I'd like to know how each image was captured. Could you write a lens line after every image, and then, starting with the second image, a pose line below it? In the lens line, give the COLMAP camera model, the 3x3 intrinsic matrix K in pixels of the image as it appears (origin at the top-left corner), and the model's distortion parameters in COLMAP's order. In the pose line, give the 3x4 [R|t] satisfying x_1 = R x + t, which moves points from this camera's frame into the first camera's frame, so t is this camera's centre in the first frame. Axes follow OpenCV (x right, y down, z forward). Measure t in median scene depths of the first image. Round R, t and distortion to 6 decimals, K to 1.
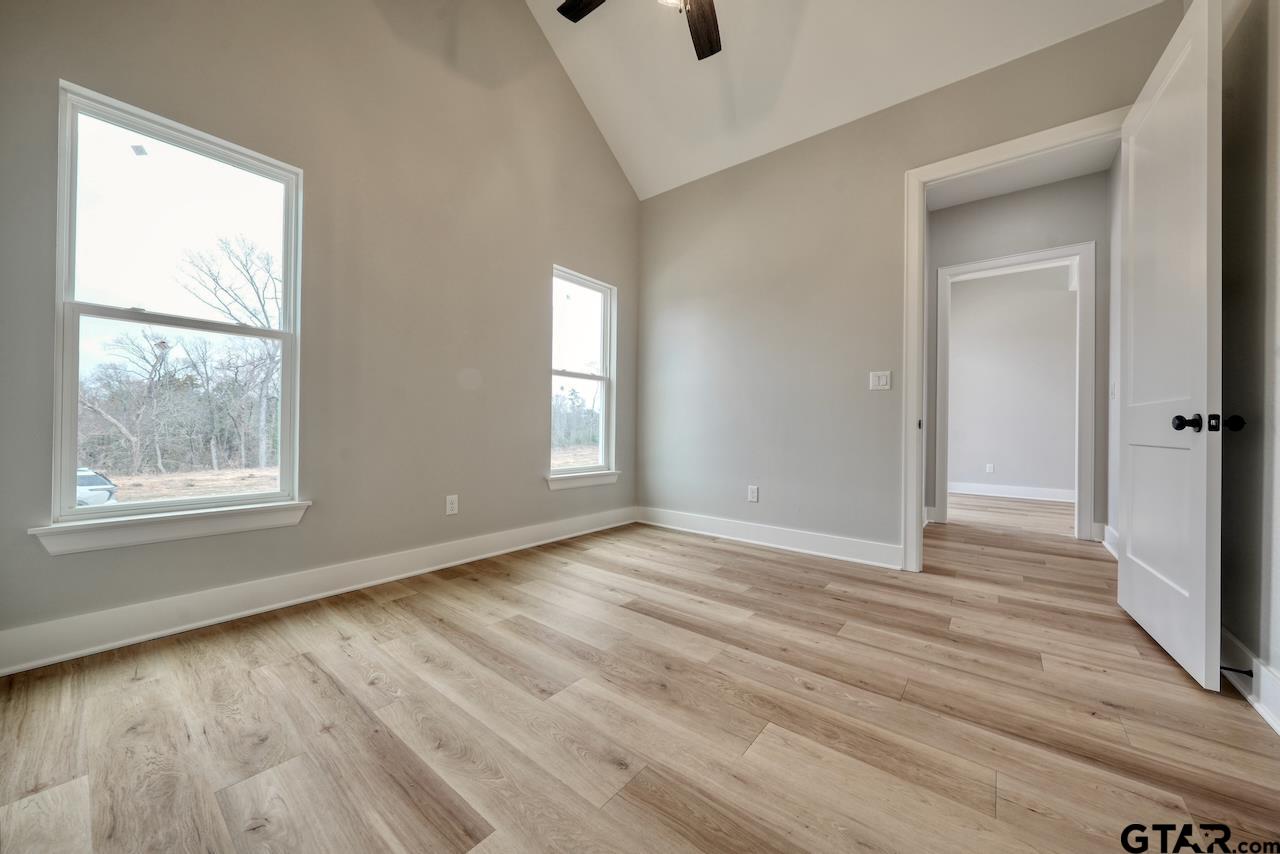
lens RADIAL K [[461.3, 0, 644.5], [0, 461.3, 424.7], [0, 0, 1]] dist [-0.006711, -0.000275]
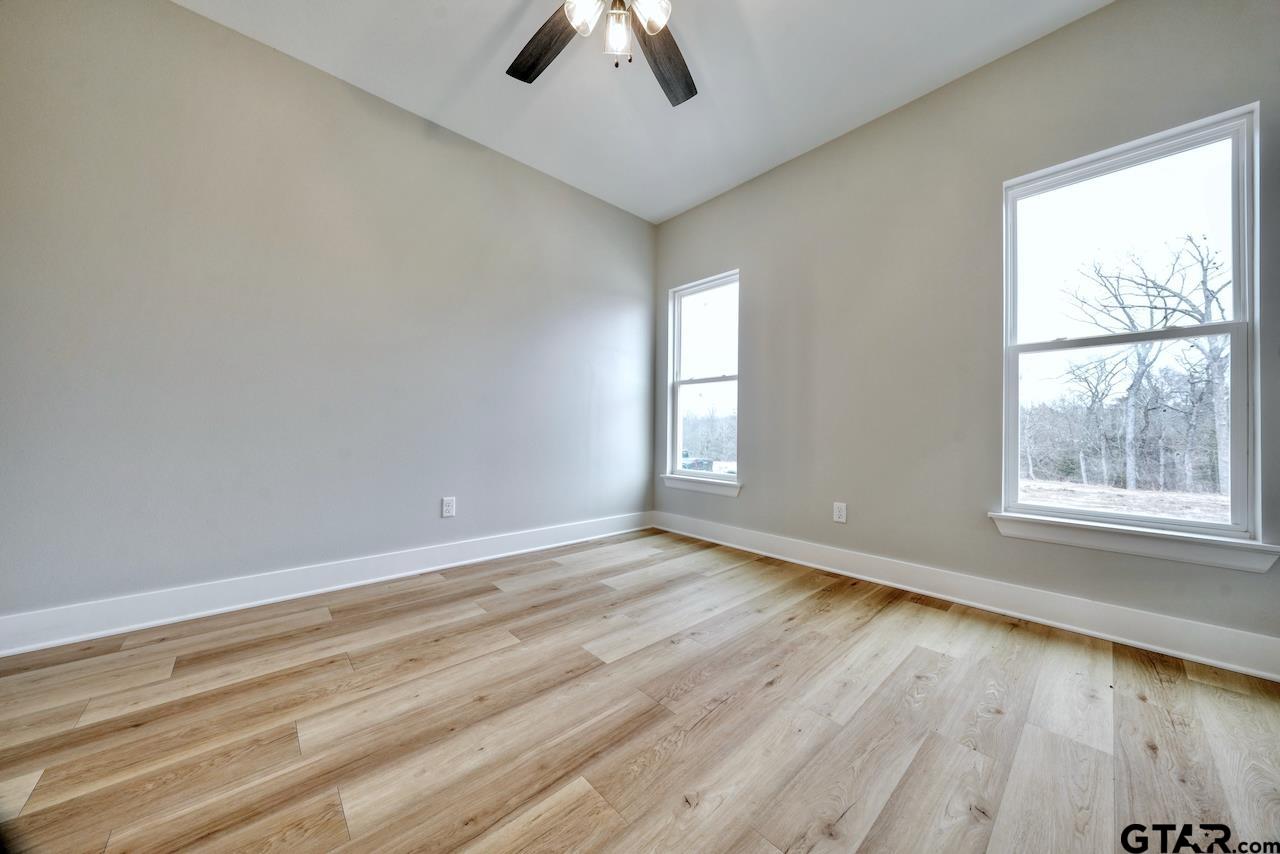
lens RADIAL K [[431.3, 0, 654.4], [0, 431.3, 424.3], [0, 0, 1]] dist [-0.005051, 0.000714]
pose [[-0.160375, -0.028859, -0.986634, 0.474513], [-0.007670, 0.999579, -0.027990, 0.009195], [0.987026, 0.003079, -0.160529, 0.617363]]
